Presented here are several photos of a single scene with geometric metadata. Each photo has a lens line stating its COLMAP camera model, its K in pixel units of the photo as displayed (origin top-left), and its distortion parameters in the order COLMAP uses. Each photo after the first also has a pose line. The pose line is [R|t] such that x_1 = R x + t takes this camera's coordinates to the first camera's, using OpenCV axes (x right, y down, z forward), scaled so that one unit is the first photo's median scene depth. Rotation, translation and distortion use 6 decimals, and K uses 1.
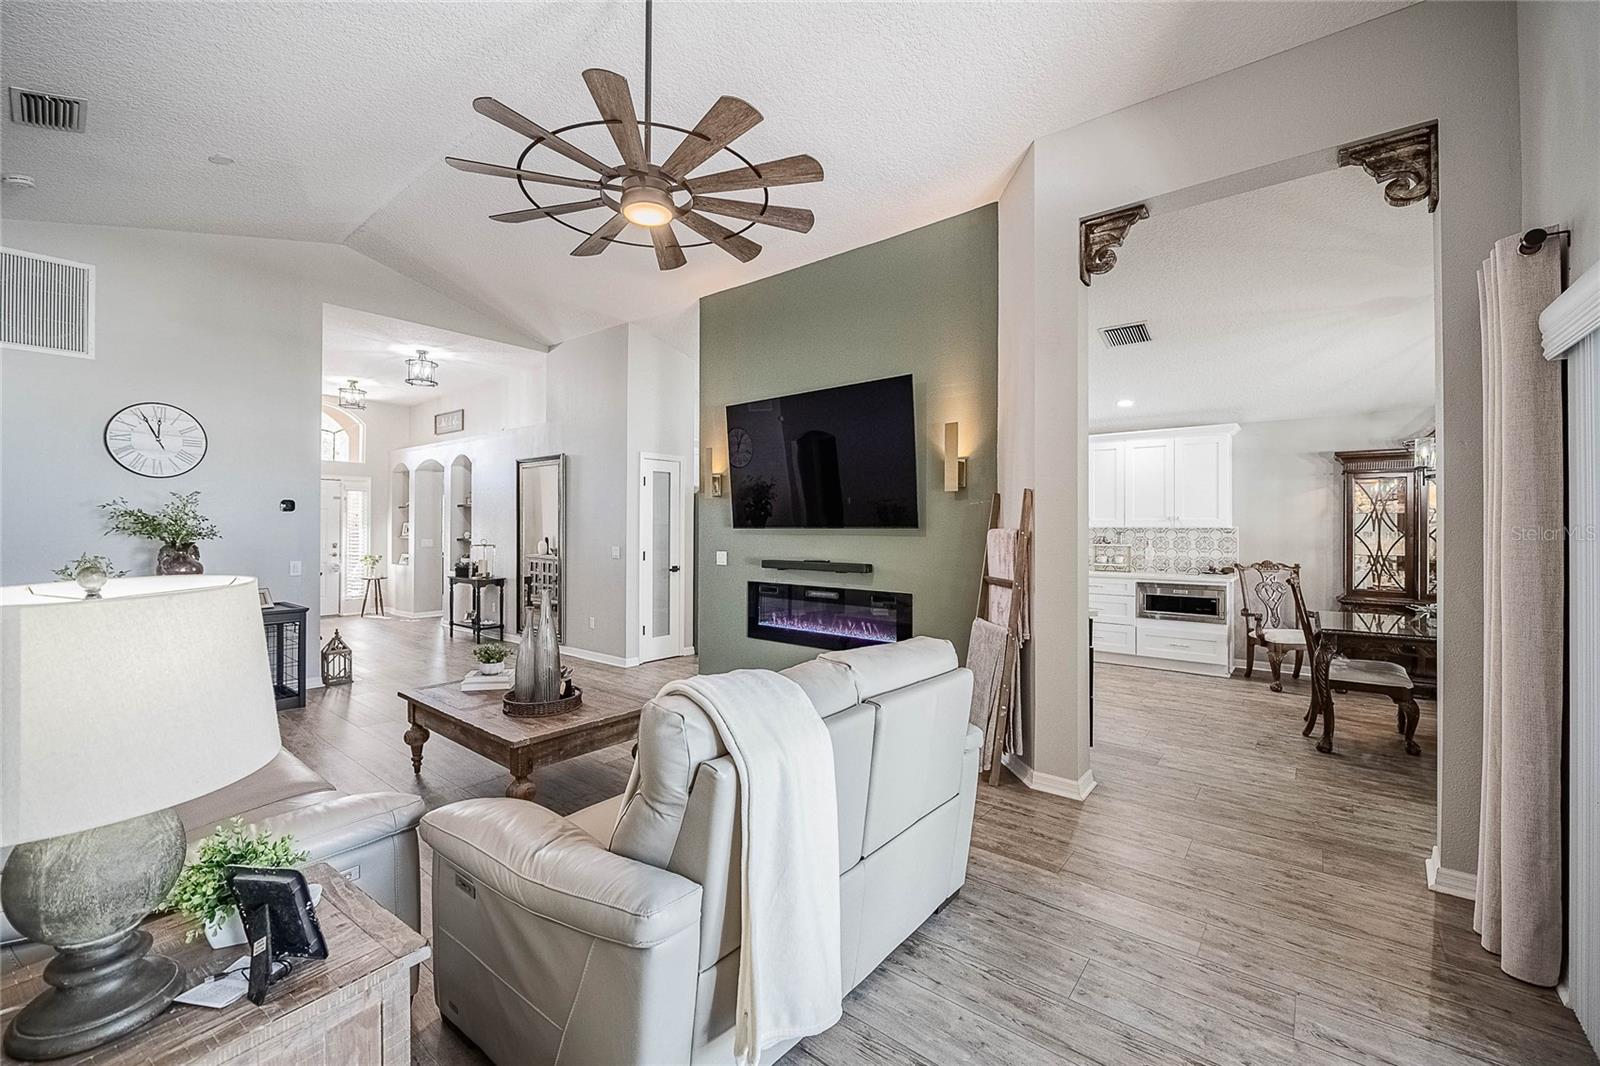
lens RADIAL K [[639.7, 0, 805.5], [0, 639.7, 525.7], [0, 0, 1]] dist [-0.015618, -0.000019]
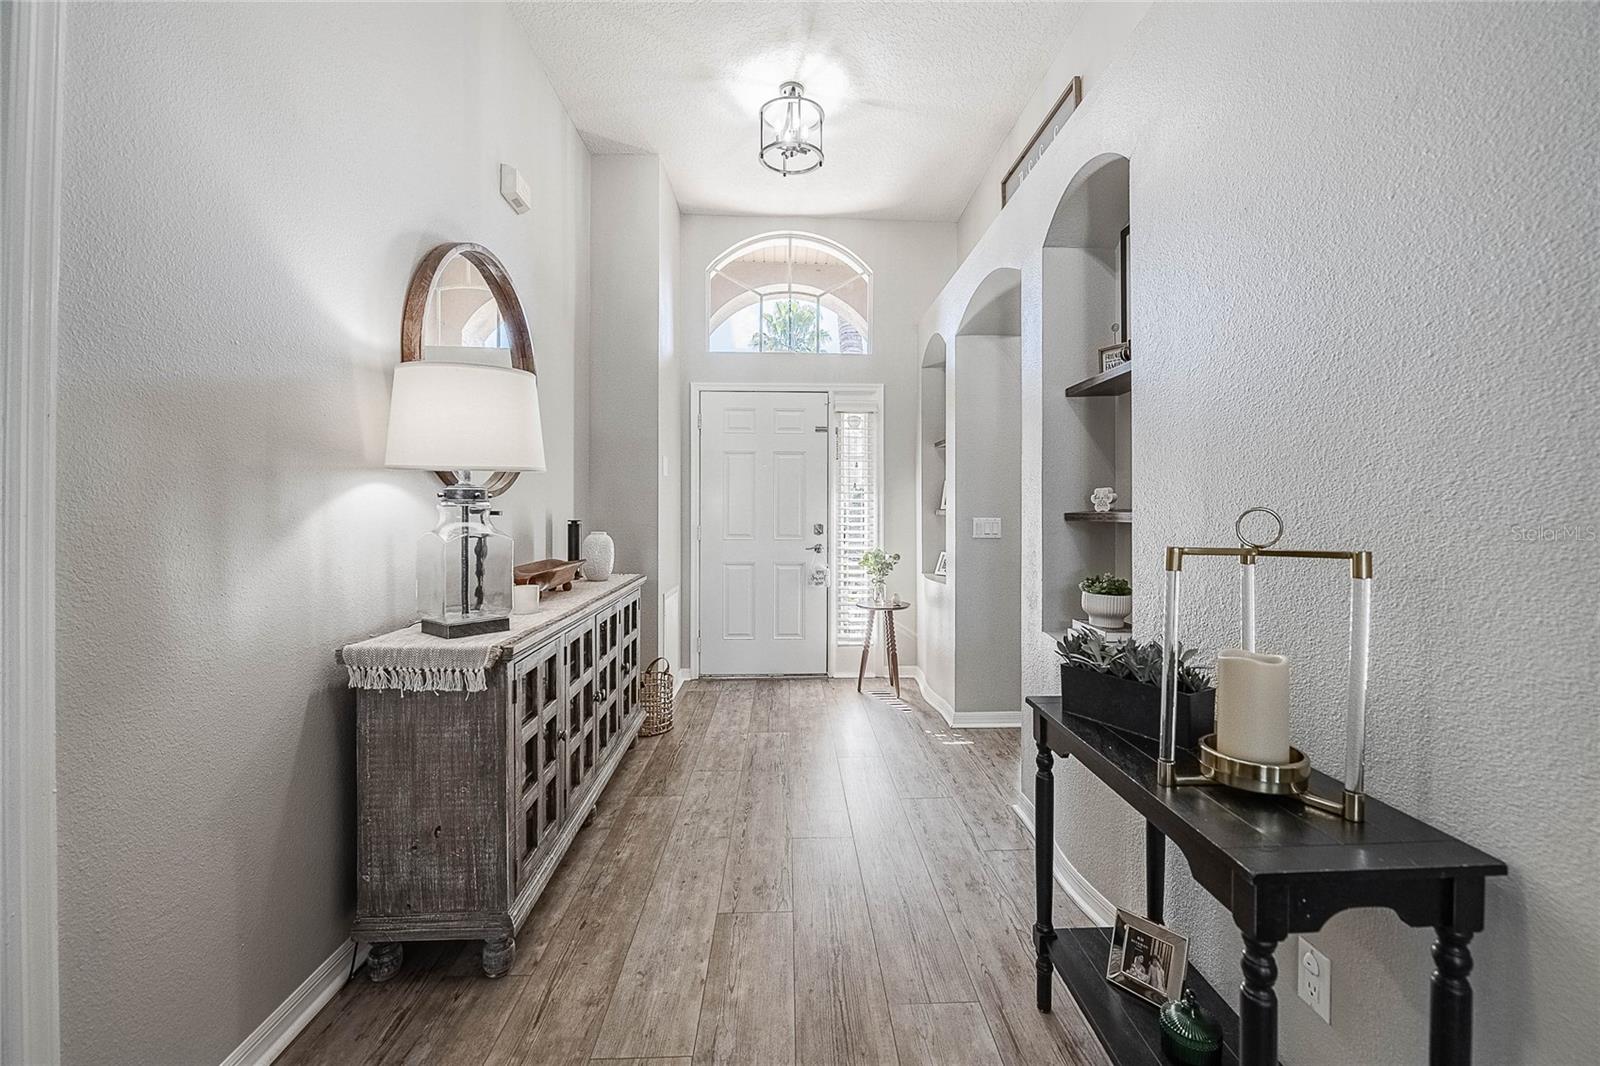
lens RADIAL K [[653.7, 0, 809.3], [0, 653.7, 510.7], [0, 0, 1]] dist [-0.000763, -0.000119]
pose [[0.651222, -0.000325, -0.758887, -0.605539], [-0.000245, 1.000000, -0.000638, 0.028626], [0.758887, 0.000602, 0.651222, 1.095018]]
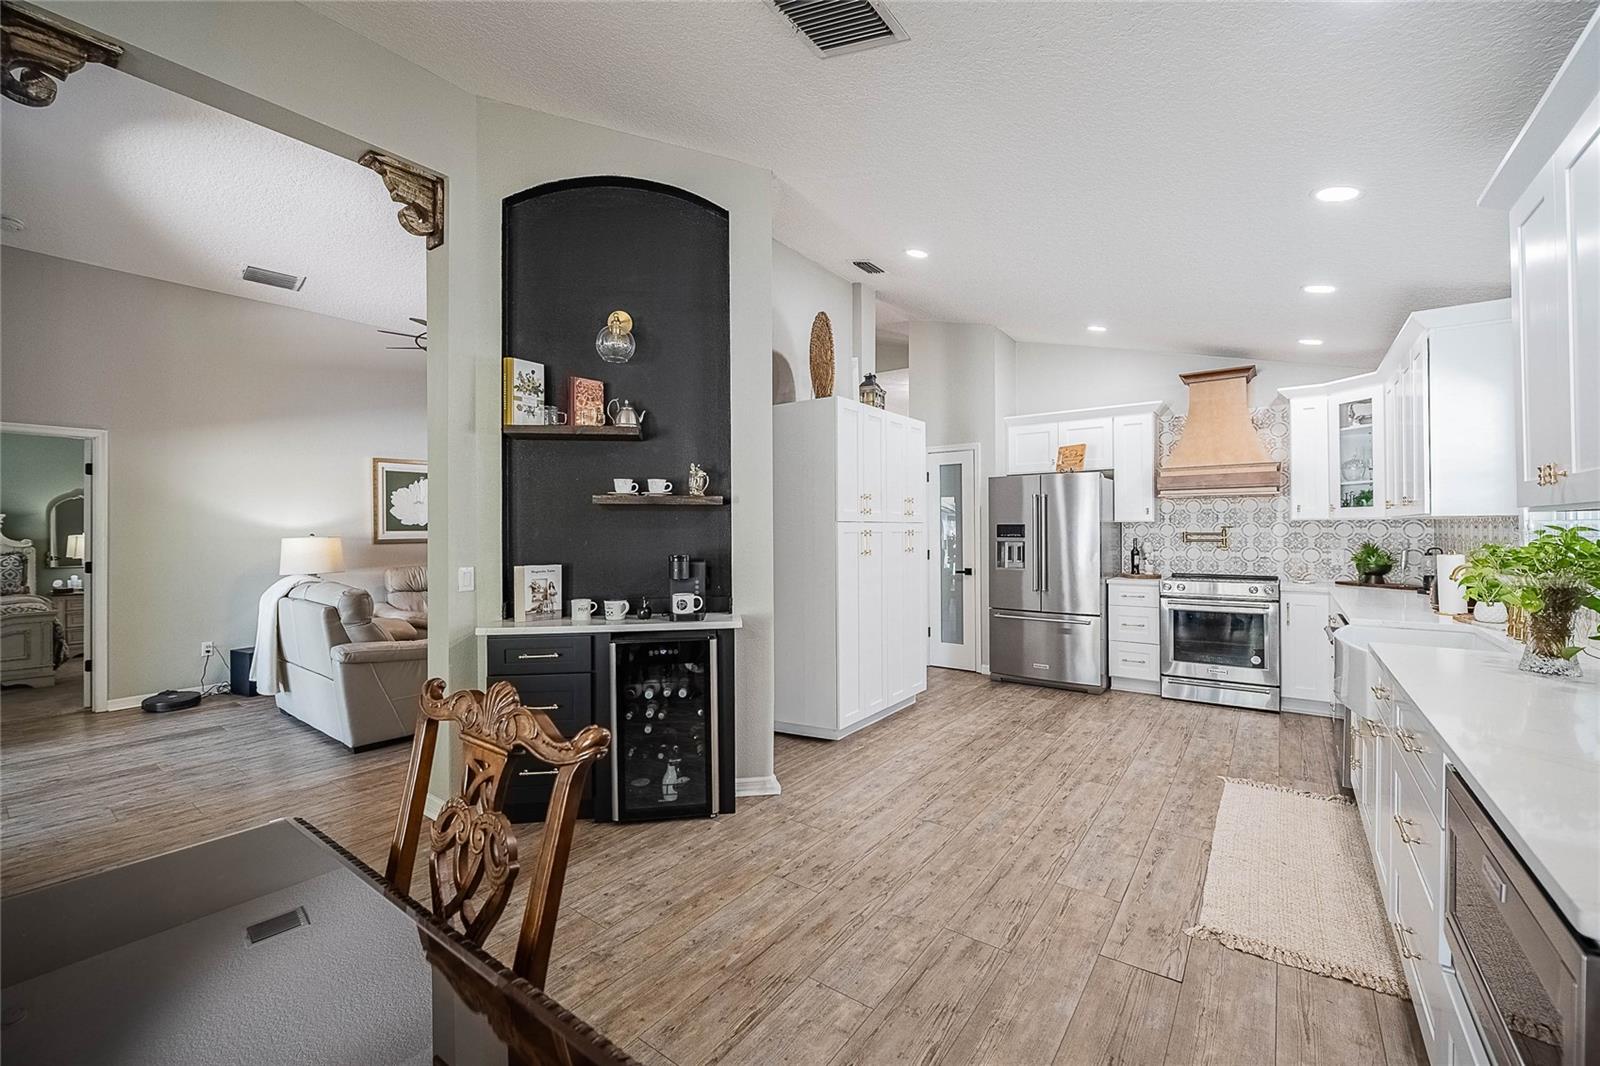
lens RADIAL K [[654.1, 0, 807.2], [0, 654.1, 529.0], [0, 0, 1]] dist [-0.008569, -0.000134]
pose [[0.042624, -0.001610, -0.999090, 0.786129], [0.007336, 0.999972, -0.001298, 0.009814], [0.999064, -0.007274, 0.042634, 0.845725]]
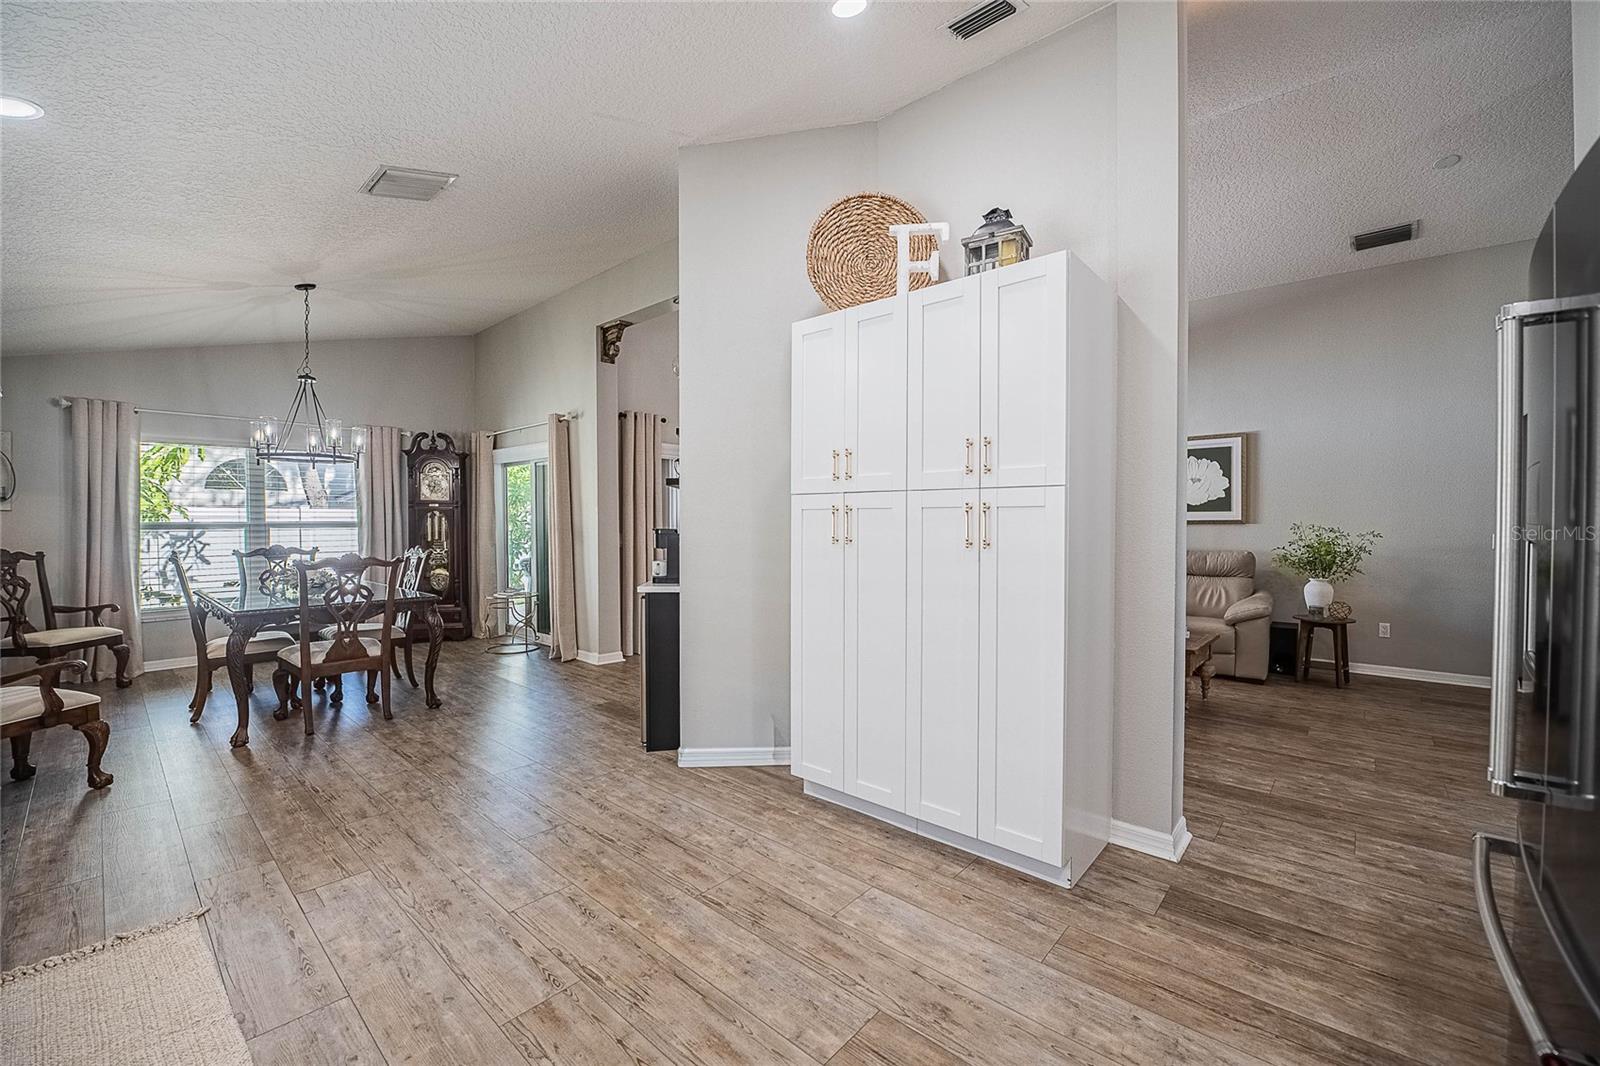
lens RADIAL K [[642.5, 0, 784.3], [0, 642.5, 530.7], [0, 0, 1]] dist [-0.018817, -0.000429]
pose [[-0.997560, -0.001506, 0.069793, 0.081581], [-0.000612, 0.999917, 0.012832, 0.022341], [-0.069807, 0.012758, -0.997479, 1.400027]]
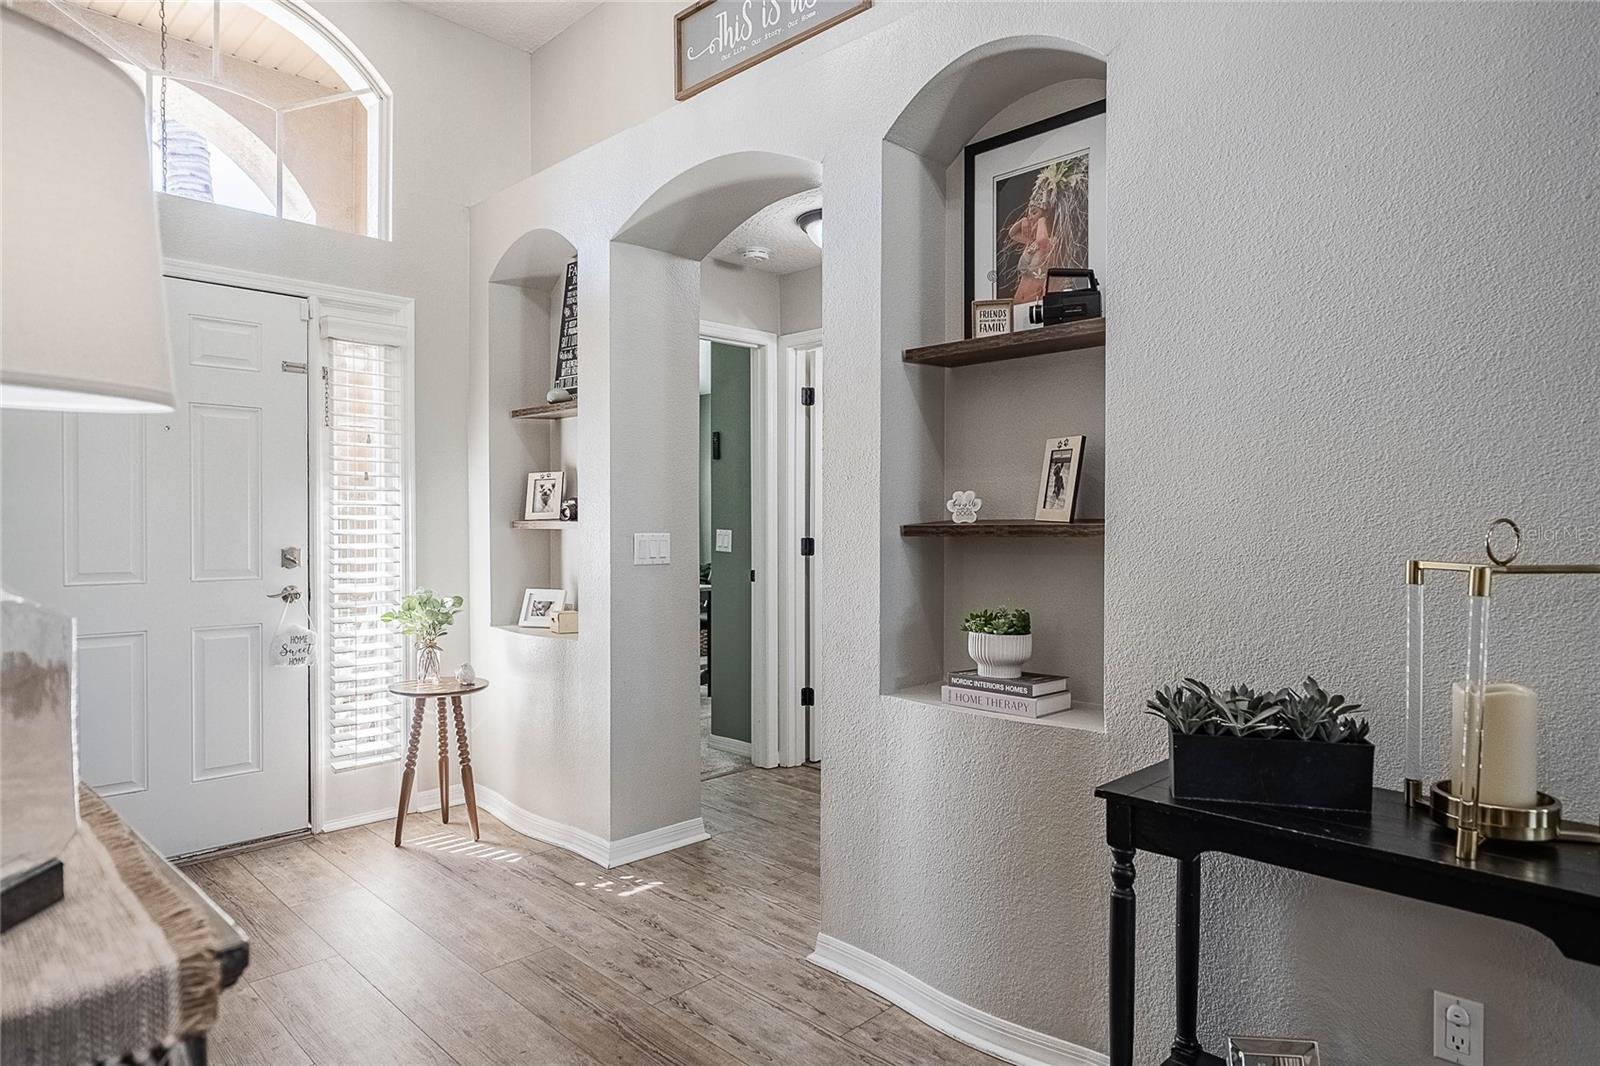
lens RADIAL K [[950.7, 0, 797.9], [0, 950.7, 538.2], [0, 0, 1]] dist [0.002316, 0.000019]
pose [[0.992874, 0.000999, -0.119164, -0.808285], [0.001069, 0.999850, 0.017287, 0.028167], [0.119163, -0.017292, 0.992724, 1.056687]]
